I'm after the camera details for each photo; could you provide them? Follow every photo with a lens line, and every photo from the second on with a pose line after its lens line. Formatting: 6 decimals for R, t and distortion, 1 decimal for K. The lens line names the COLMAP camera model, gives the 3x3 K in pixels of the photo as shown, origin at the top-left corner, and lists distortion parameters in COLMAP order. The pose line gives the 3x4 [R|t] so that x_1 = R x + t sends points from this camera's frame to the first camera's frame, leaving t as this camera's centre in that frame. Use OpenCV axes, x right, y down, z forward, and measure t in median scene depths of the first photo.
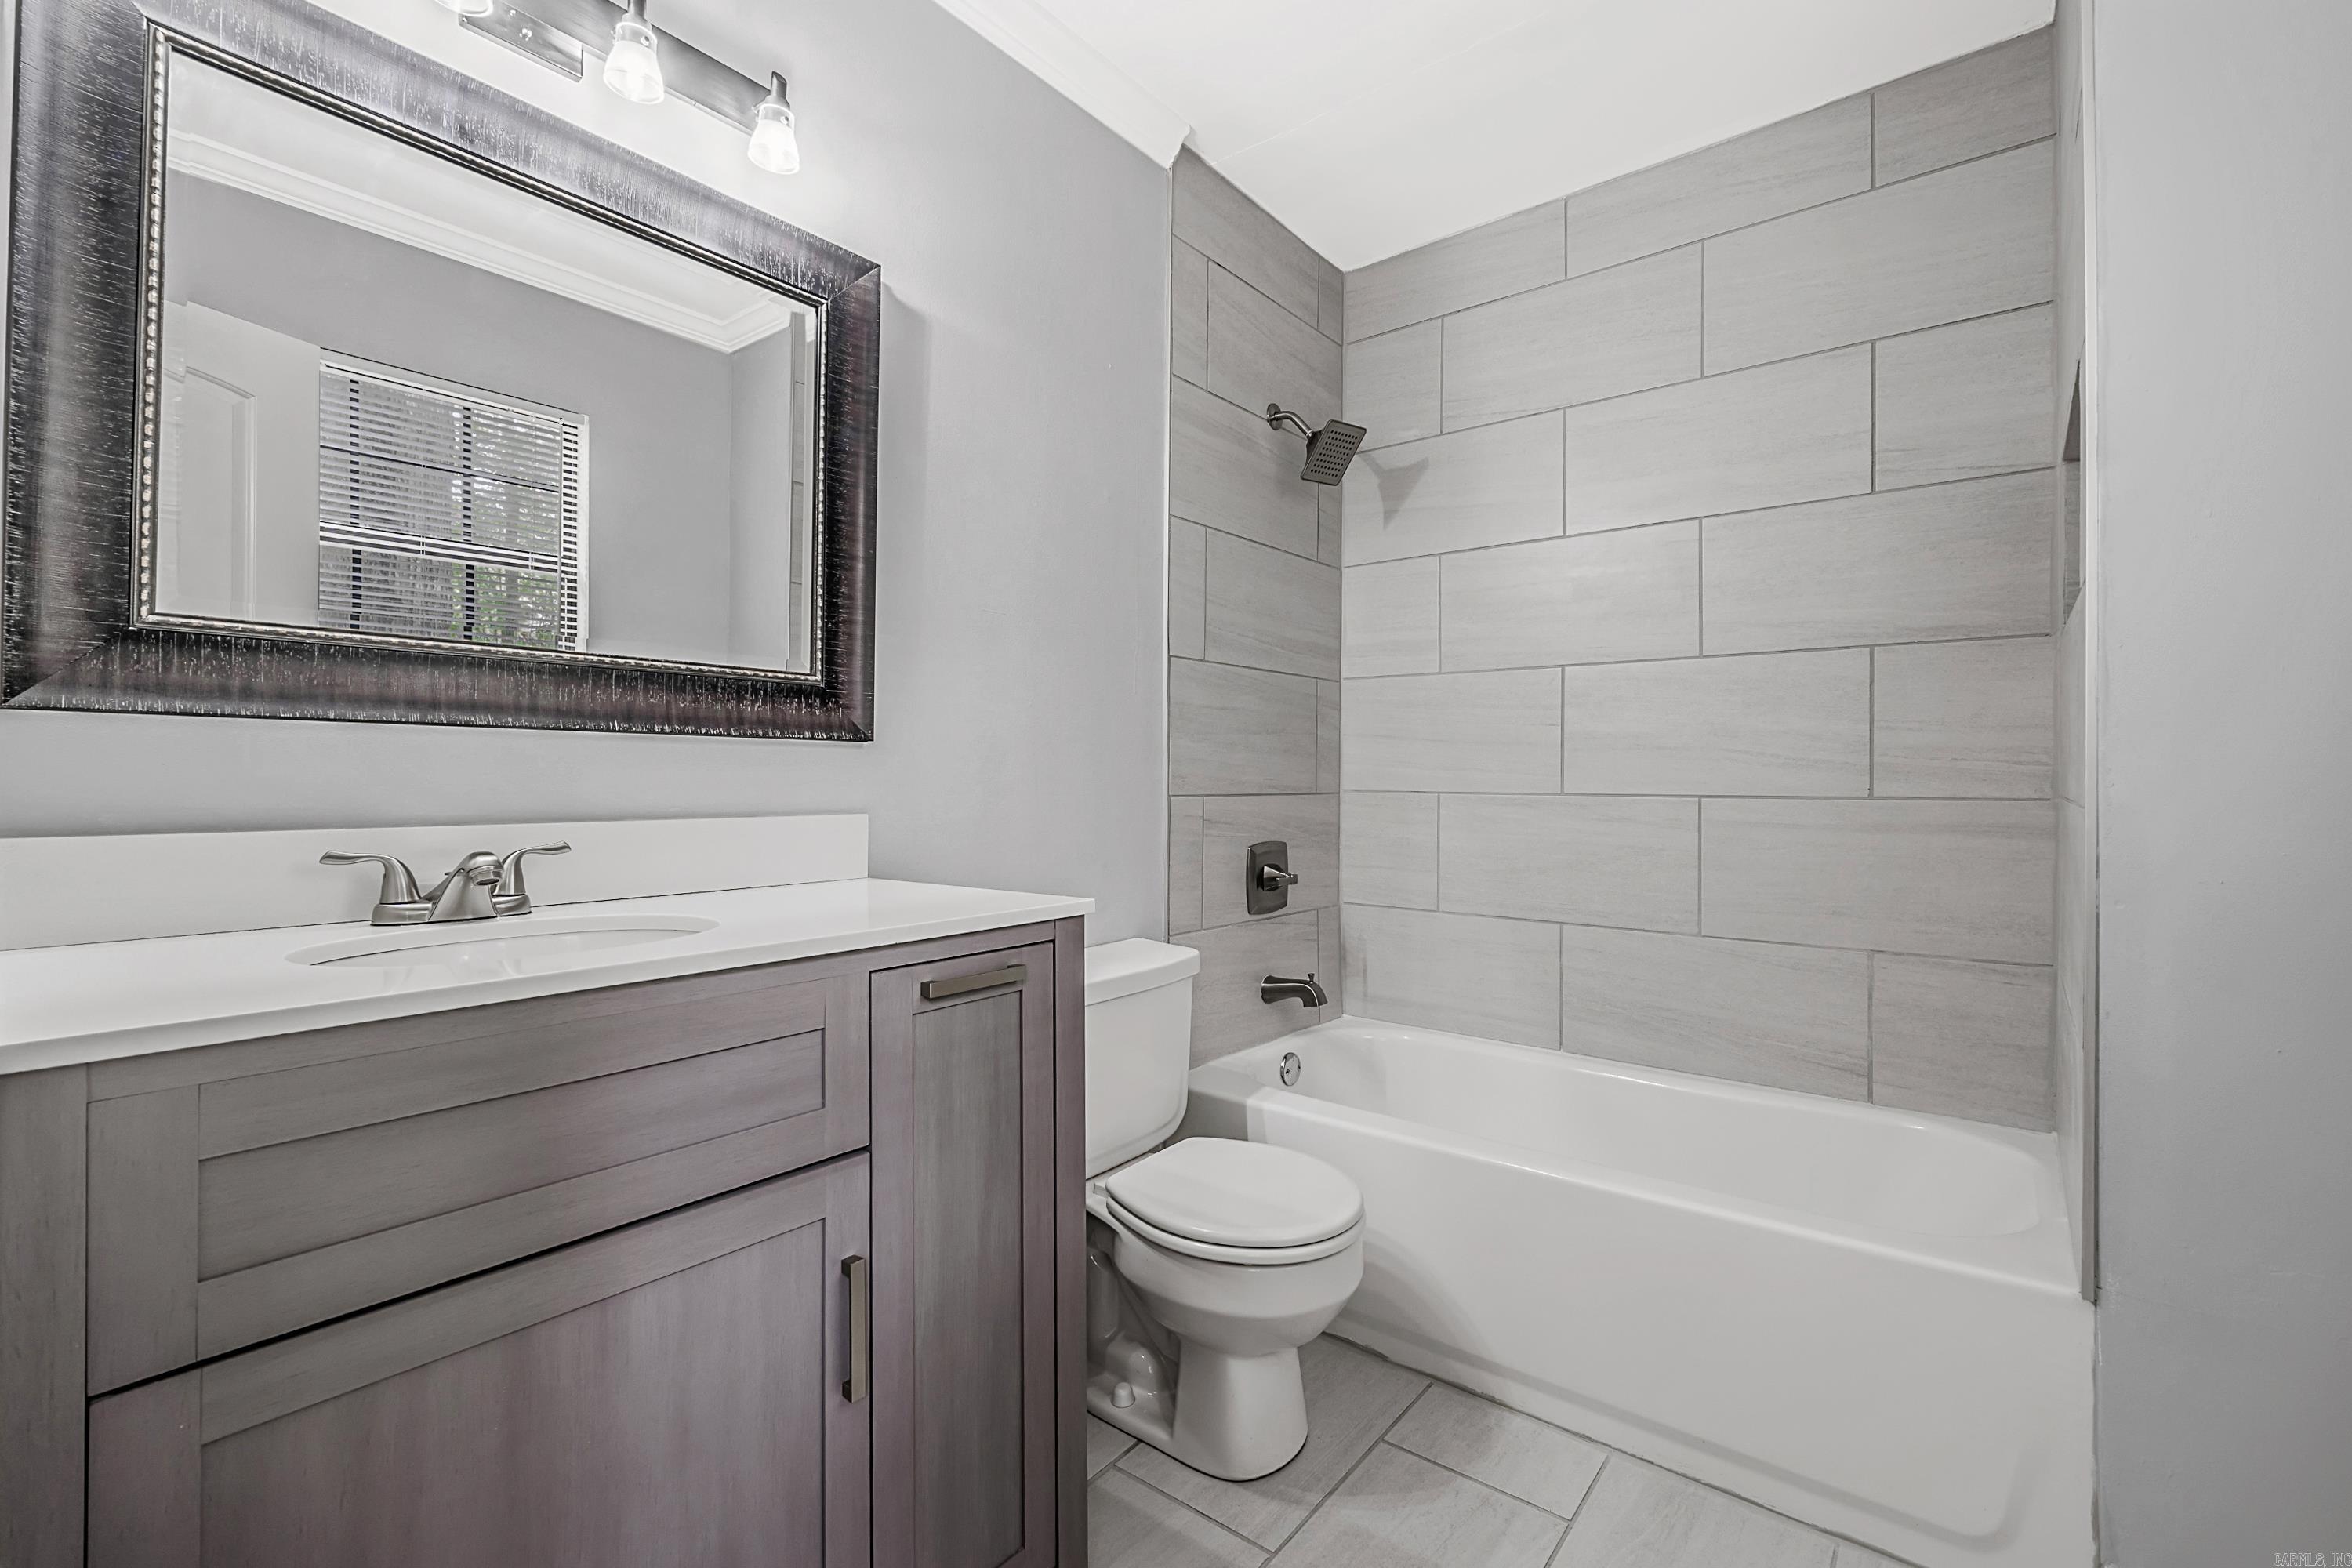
lens RADIAL K [[993.5, 0, 1184.5], [0, 993.5, 747.4], [0, 0, 1]] dist [-0.008280, -0.000370]
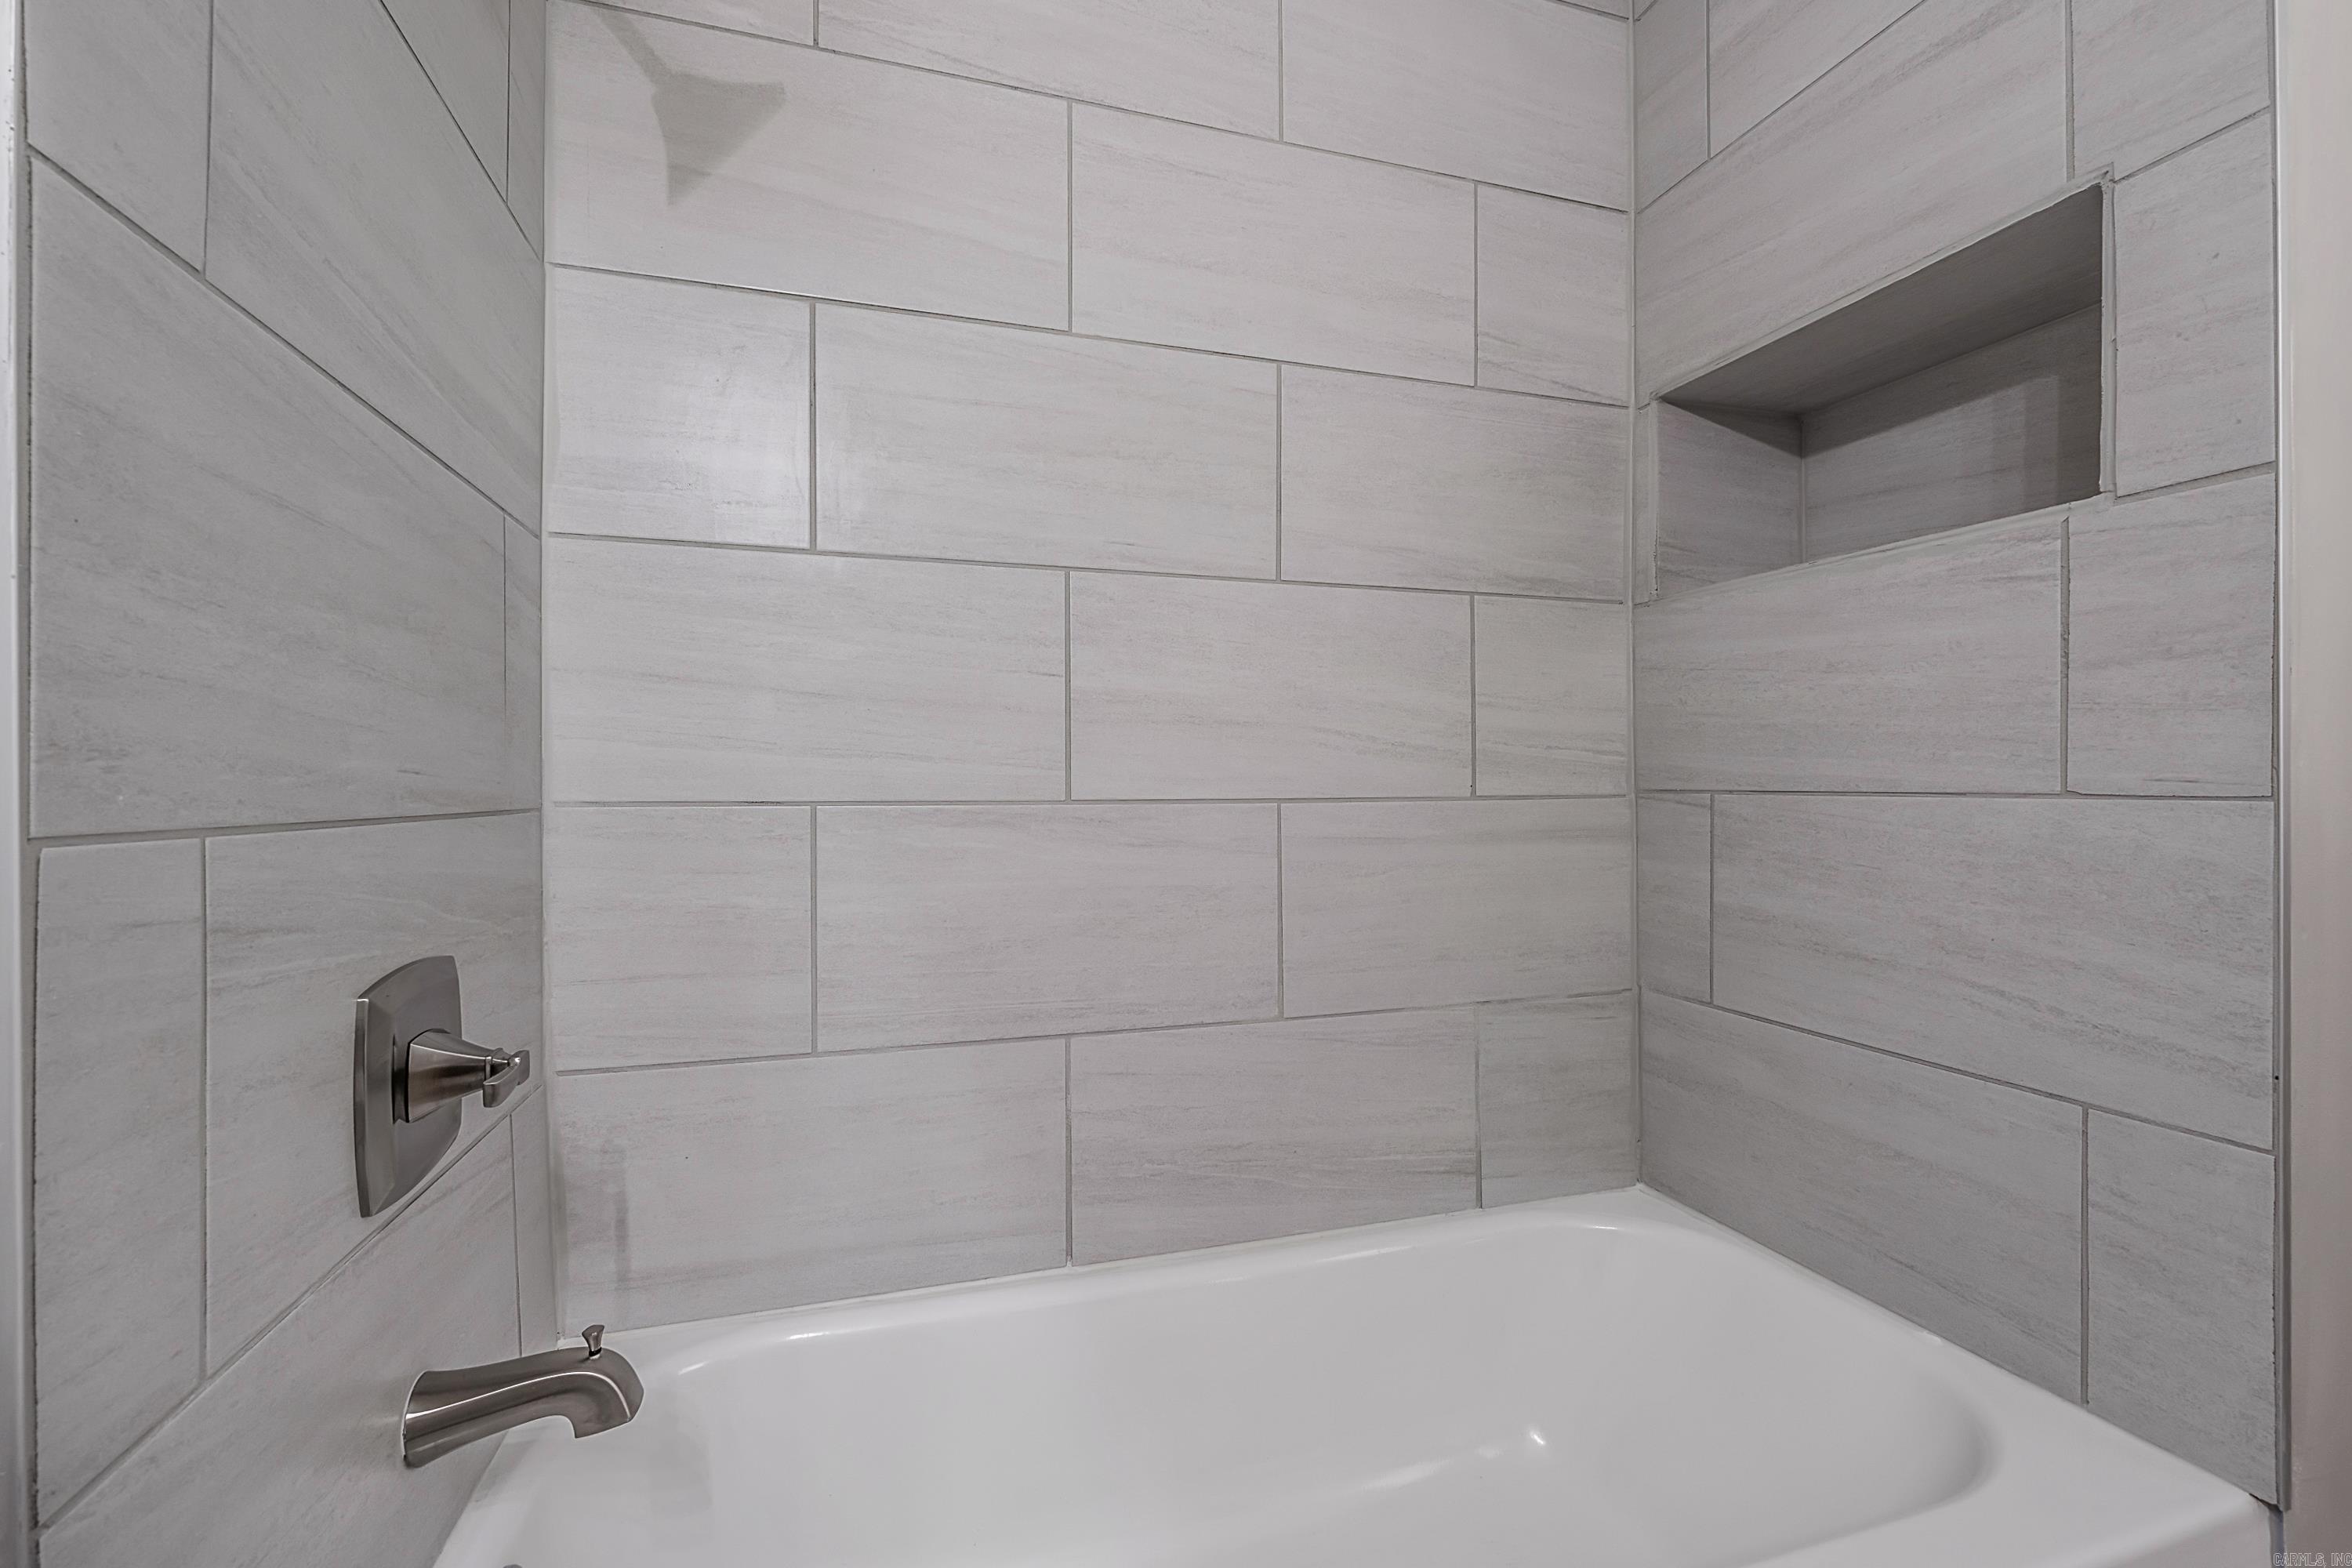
lens RADIAL K [[1009.9, 0, 1185.7], [0, 1009.9, 790.3], [0, 0, 1]] dist [-0.008294, -0.000584]
pose [[0.560249, -0.007544, 0.828290, -0.047949], [-0.018888, 0.999582, 0.021880, 0.028768], [-0.828109, -0.027903, 0.559872, 0.660276]]
